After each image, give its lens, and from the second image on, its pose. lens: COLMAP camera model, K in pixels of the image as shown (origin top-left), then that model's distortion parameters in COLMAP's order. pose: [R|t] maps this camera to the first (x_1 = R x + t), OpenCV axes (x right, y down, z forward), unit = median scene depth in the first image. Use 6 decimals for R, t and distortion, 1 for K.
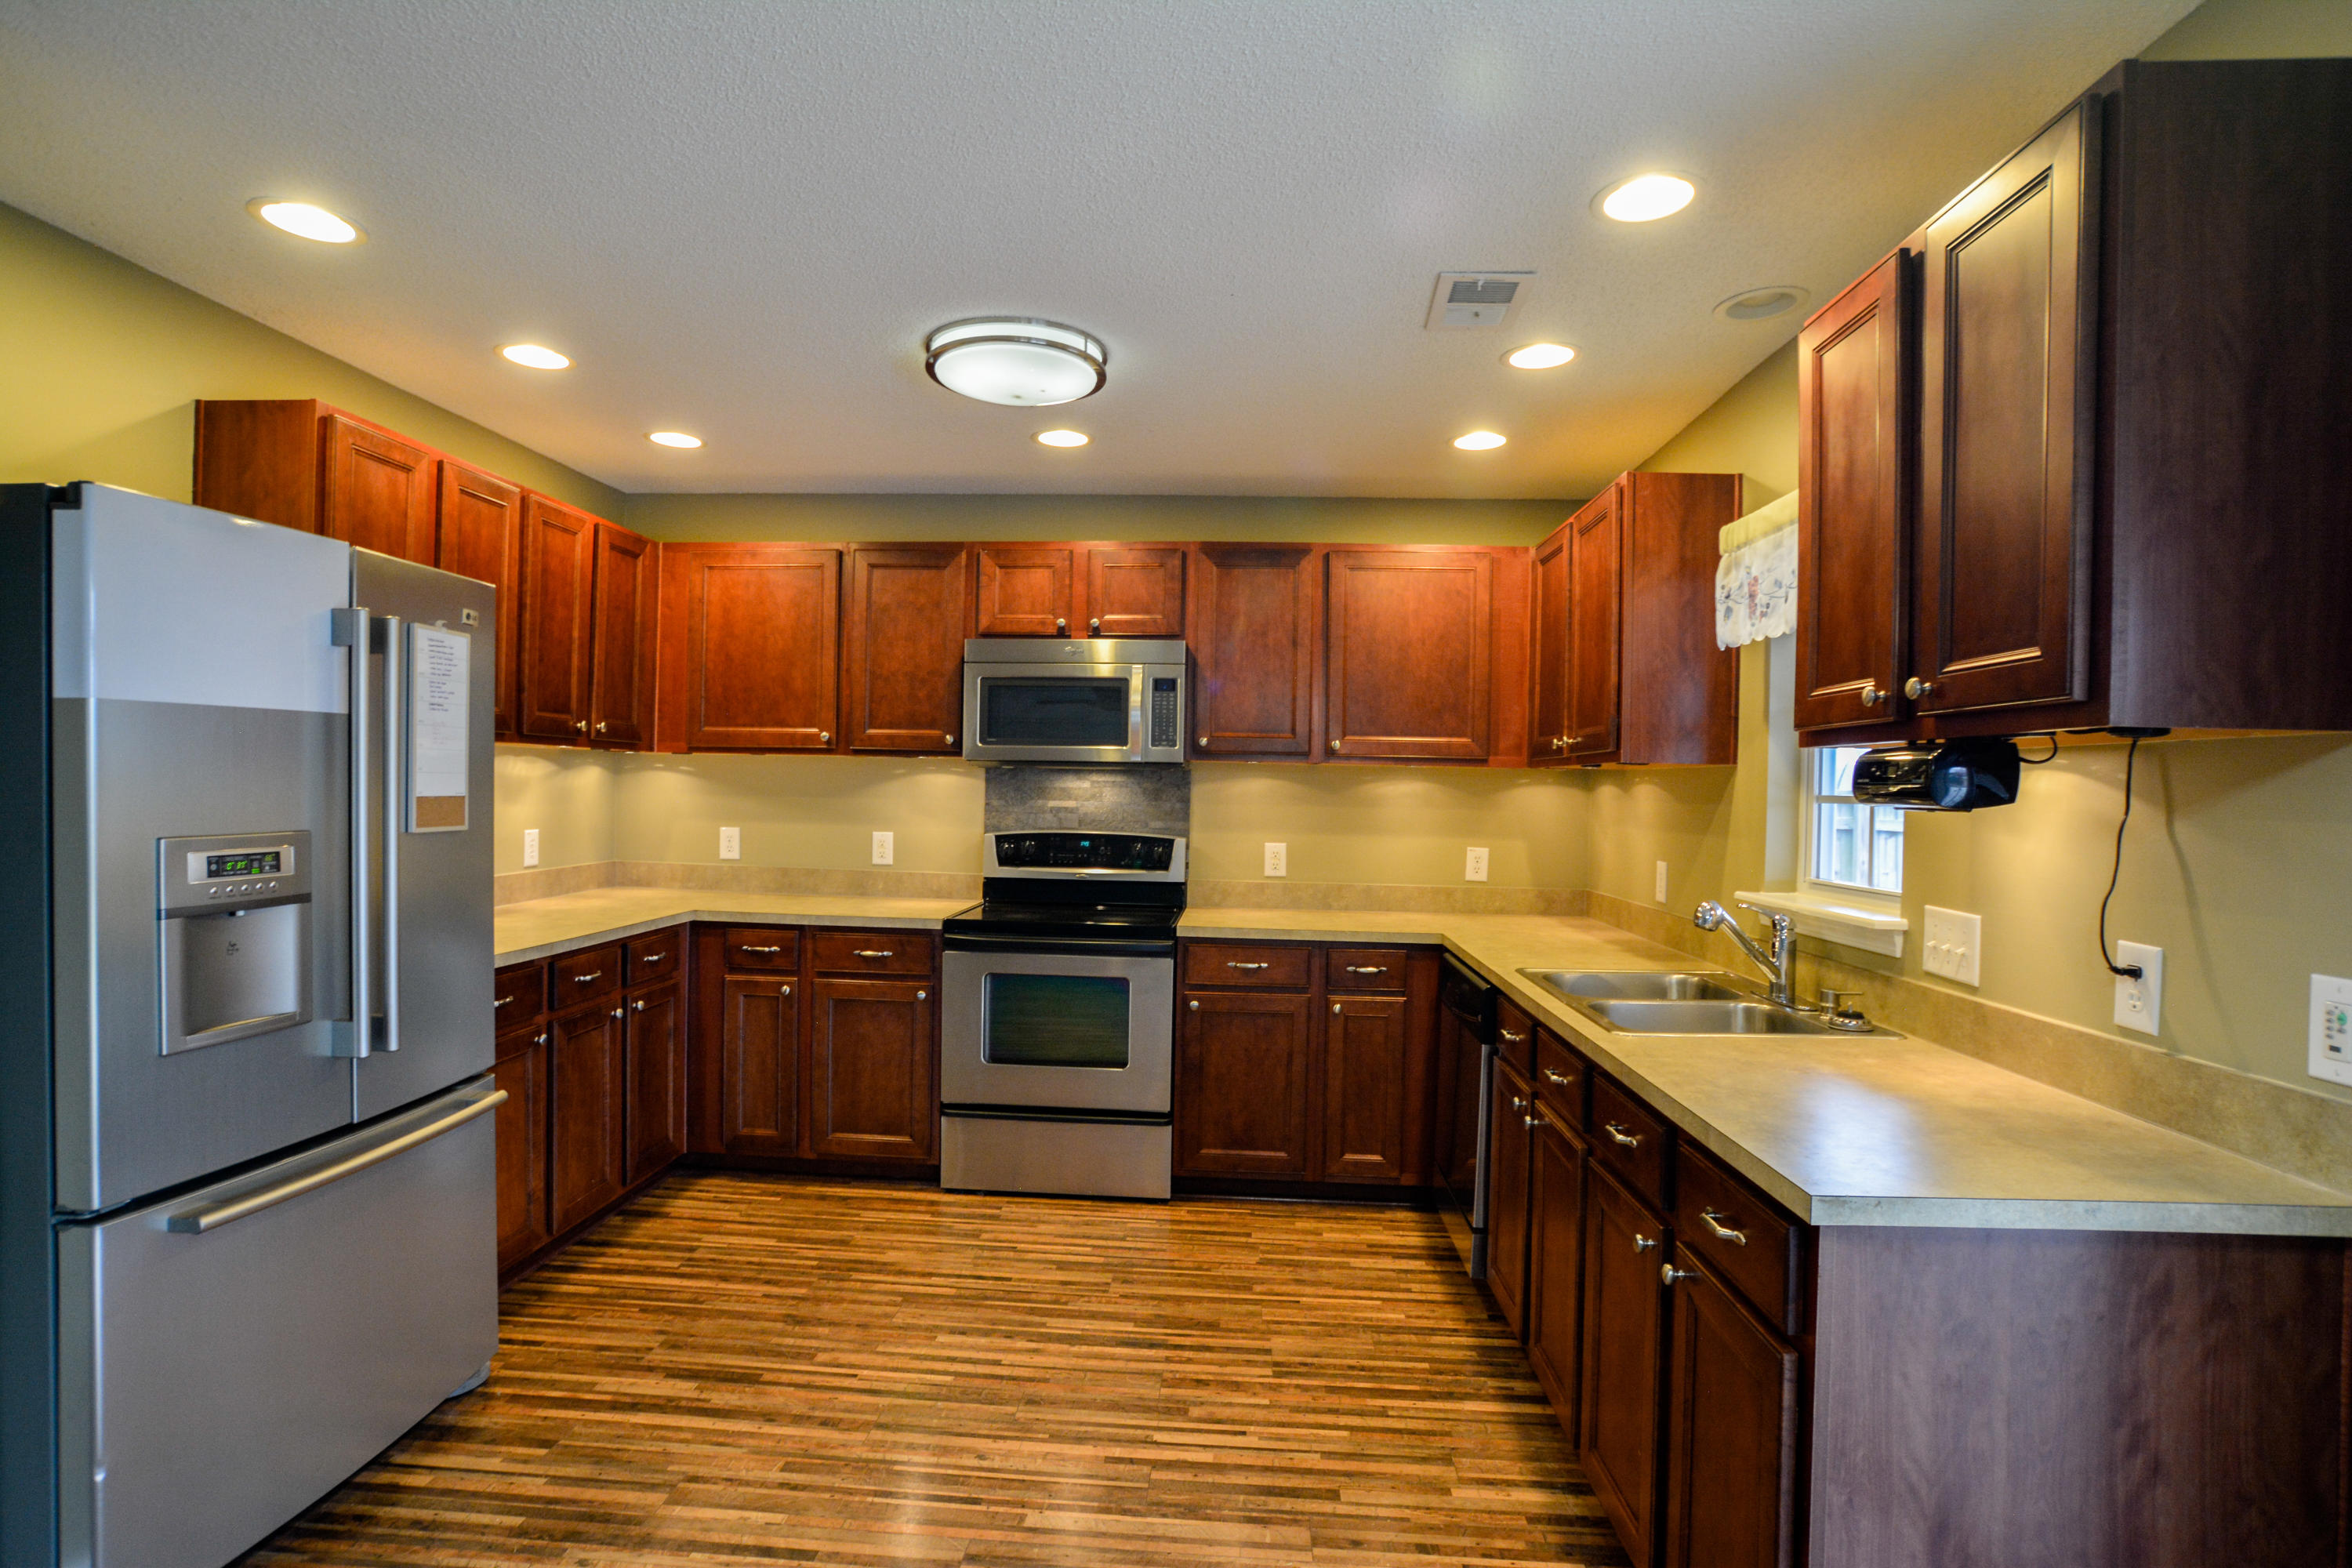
lens RADIAL K [[1185.2, 0, 1162.2], [0, 1185.2, 796.1], [0, 0, 1]] dist [-0.055184, 0.024604]
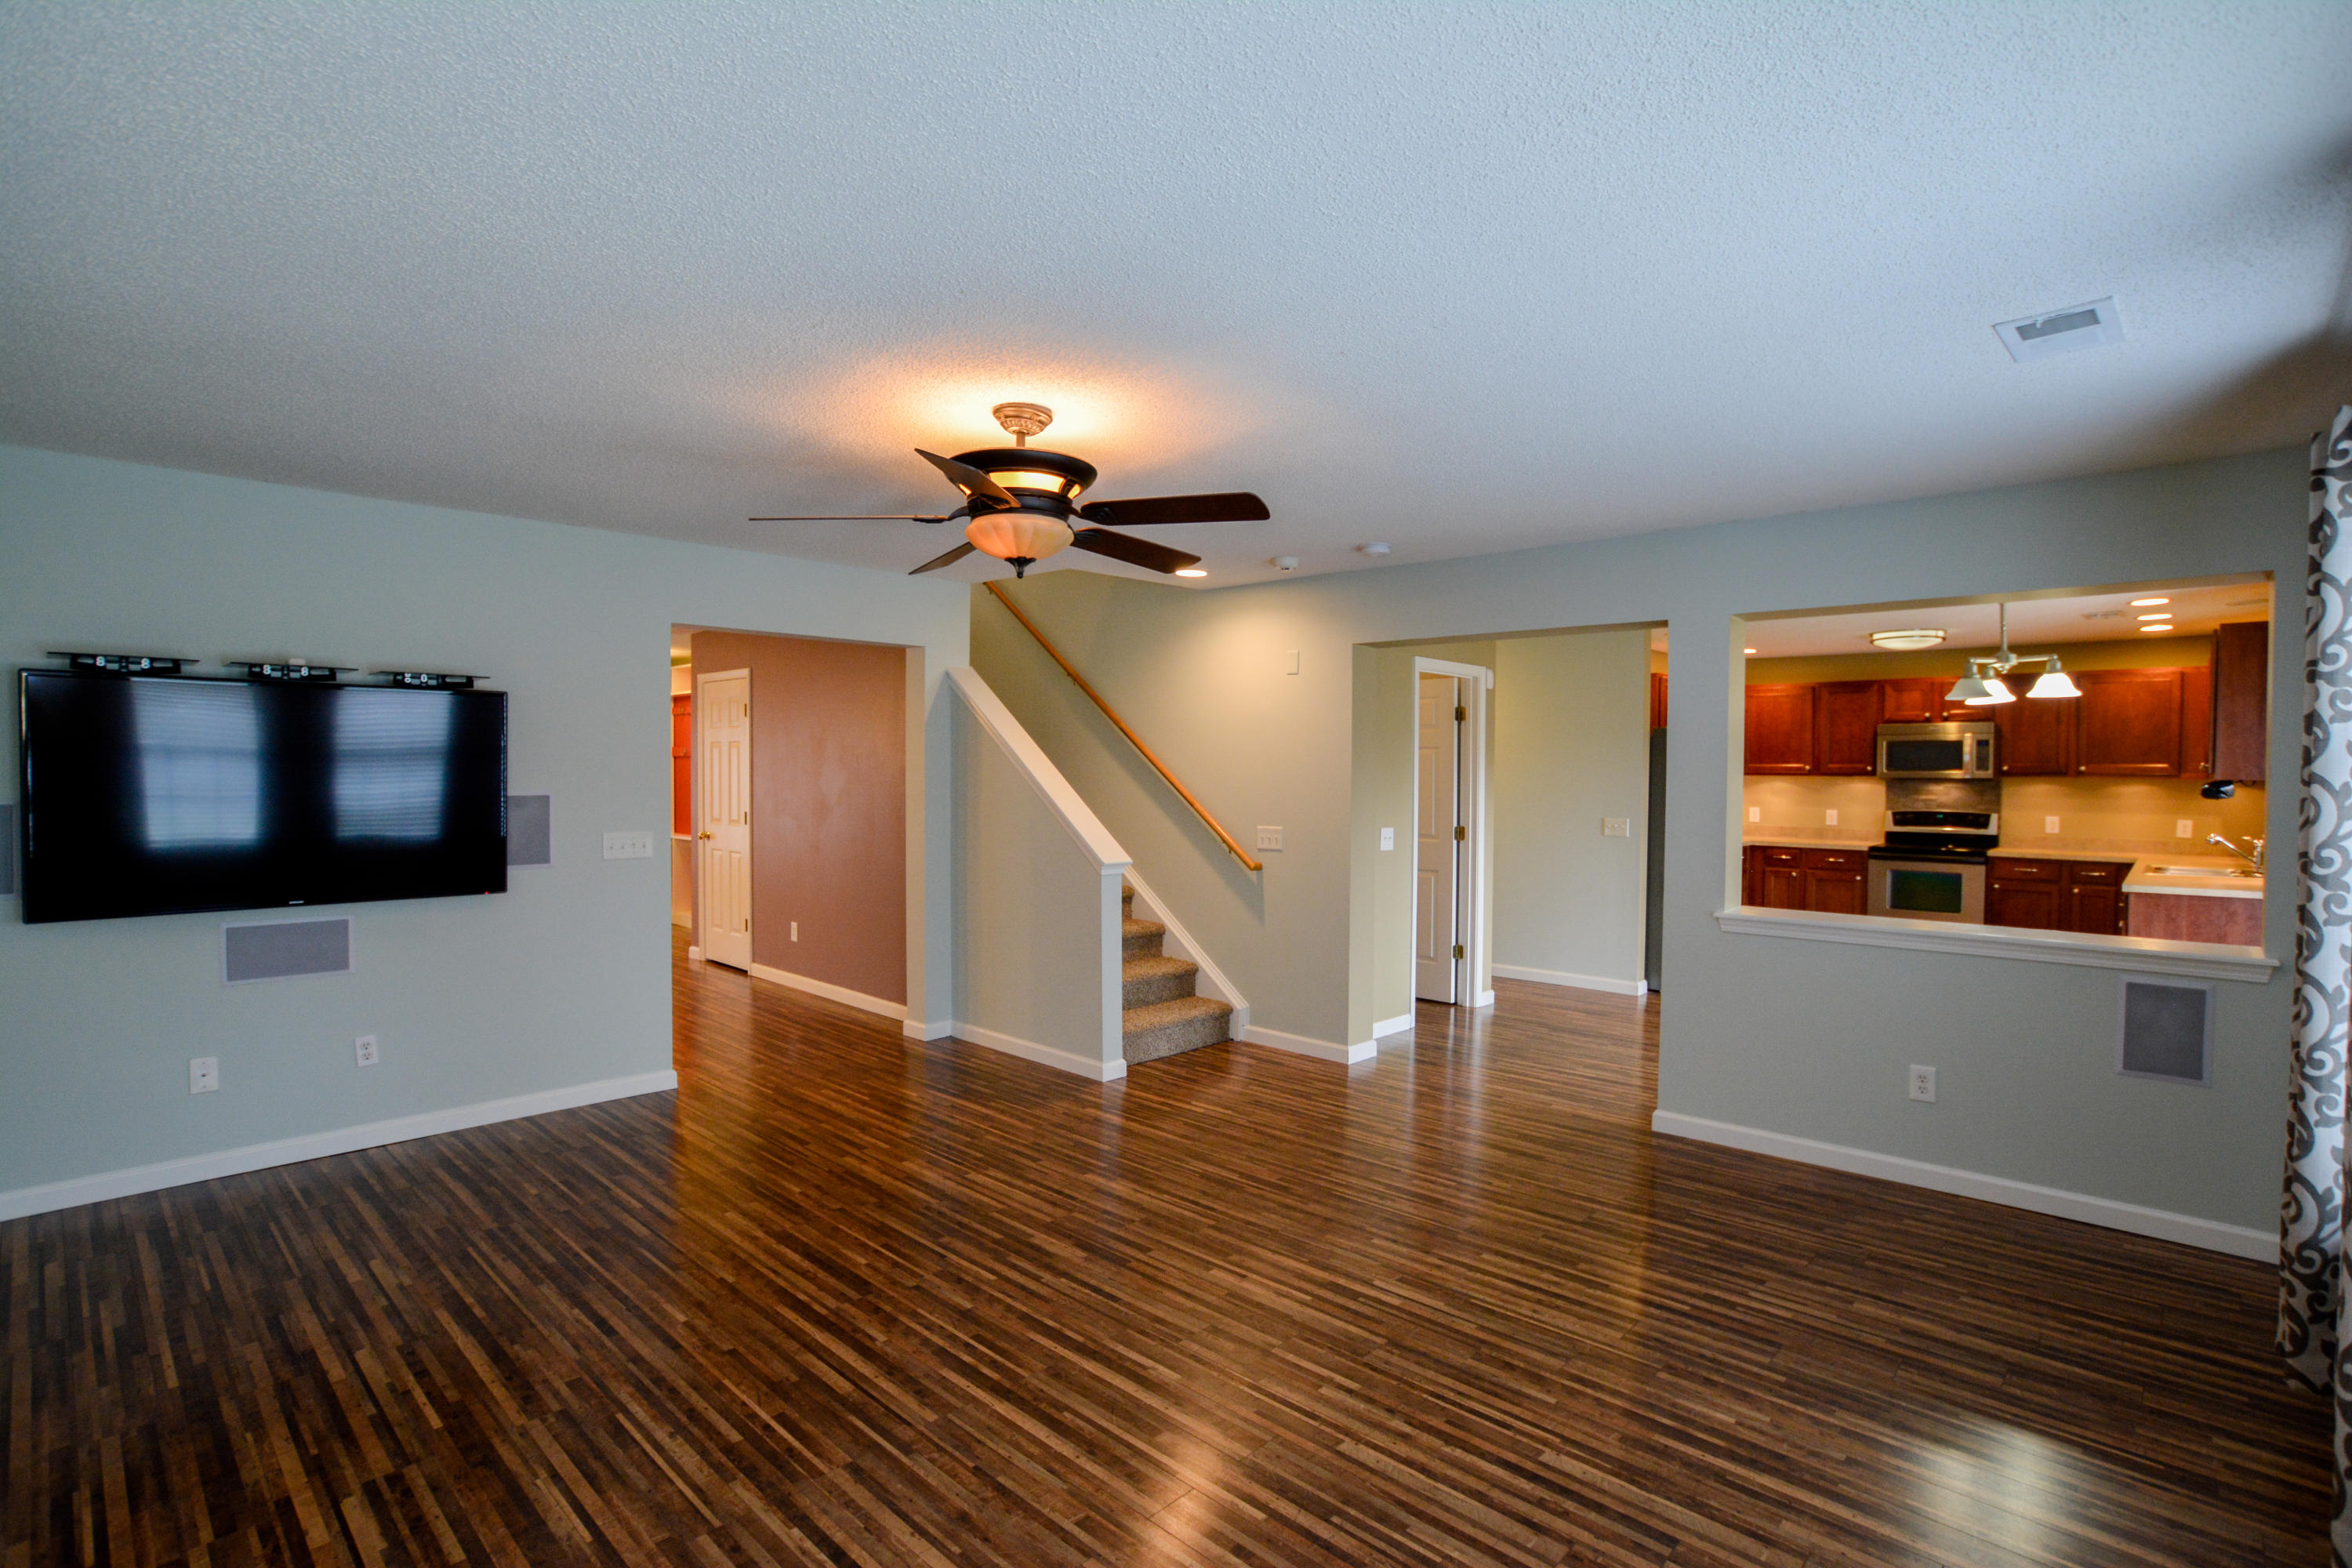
lens RADIAL K [[1122.3, 0, 1163.7], [0, 1122.3, 791.0], [0, 0, 1]] dist [-0.064178, 0.026201]
pose [[0.769113, -0.001393, -0.639112, 0.125318], [0.003439, 0.999992, 0.001959, -0.014146], [0.639104, -0.003705, 0.769111, -1.505942]]
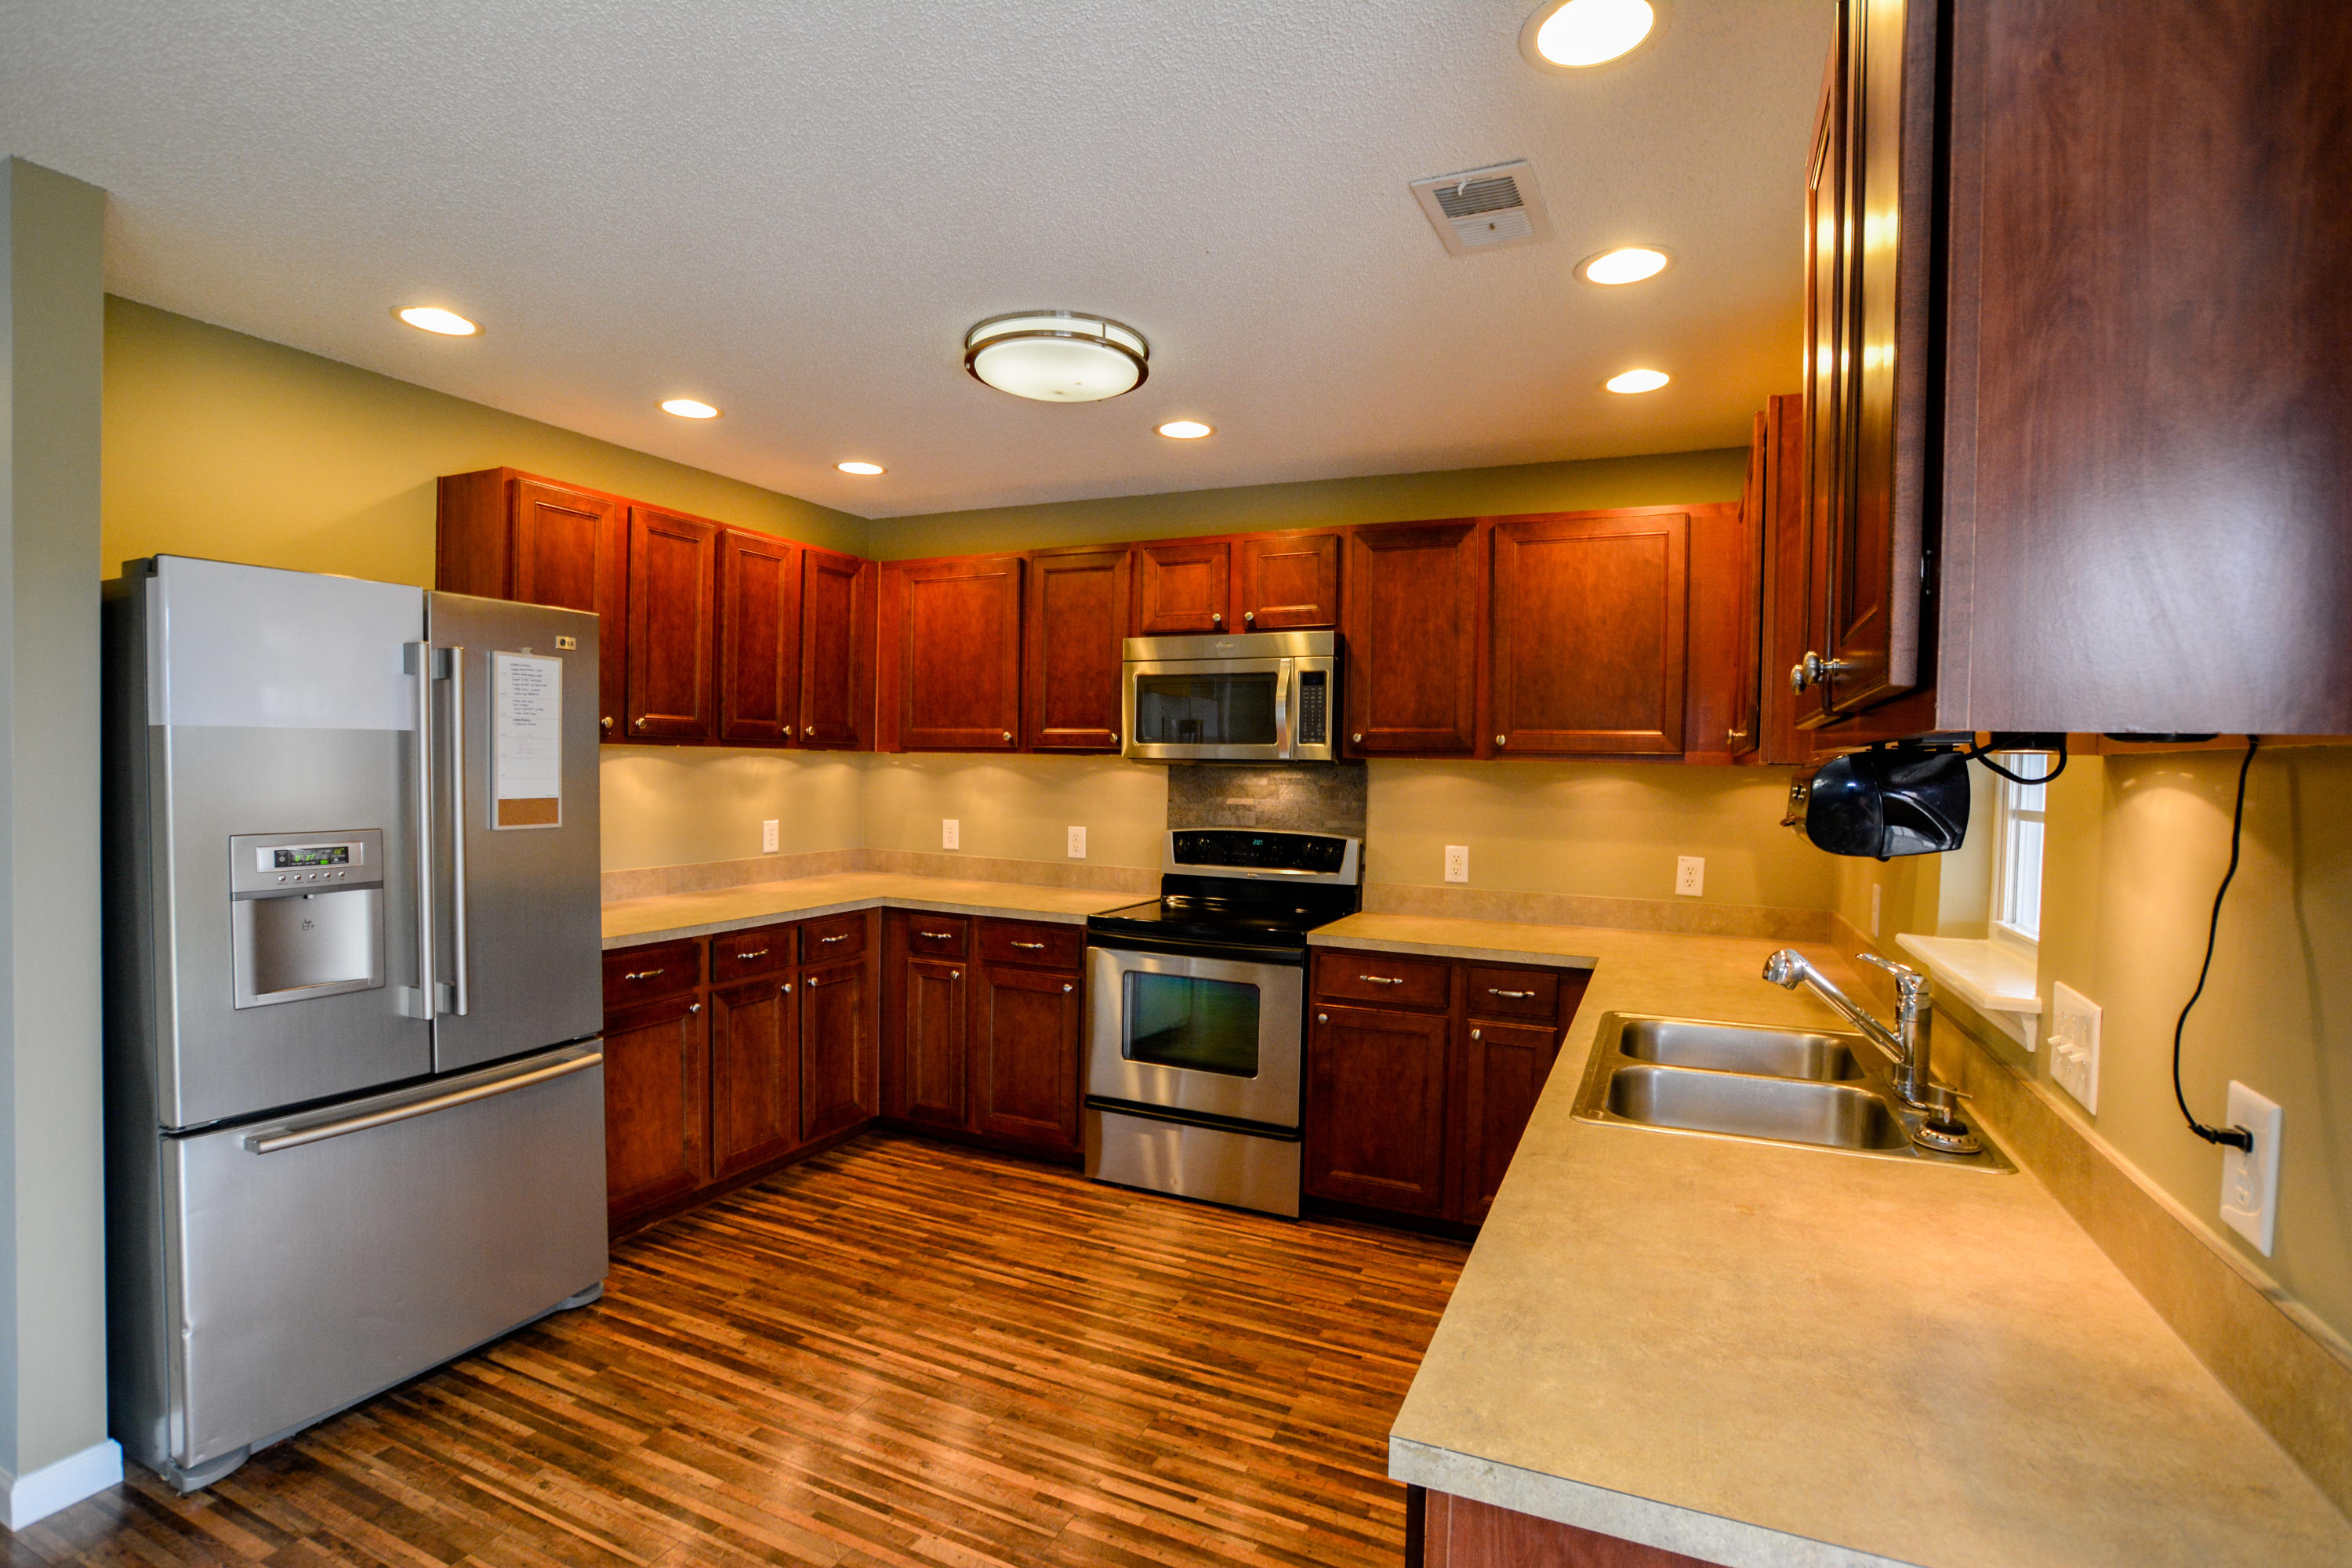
lens RADIAL K [[1122.3, 0, 1165.4], [0, 1122.3, 796.1], [0, 0, 1]] dist [-0.064178, 0.026201]
pose [[0.932695, 0.007916, -0.360579, 0.215982], [-0.003442, 0.999909, 0.013048, -0.010880], [0.360649, -0.010928, 0.932638, 0.118197]]
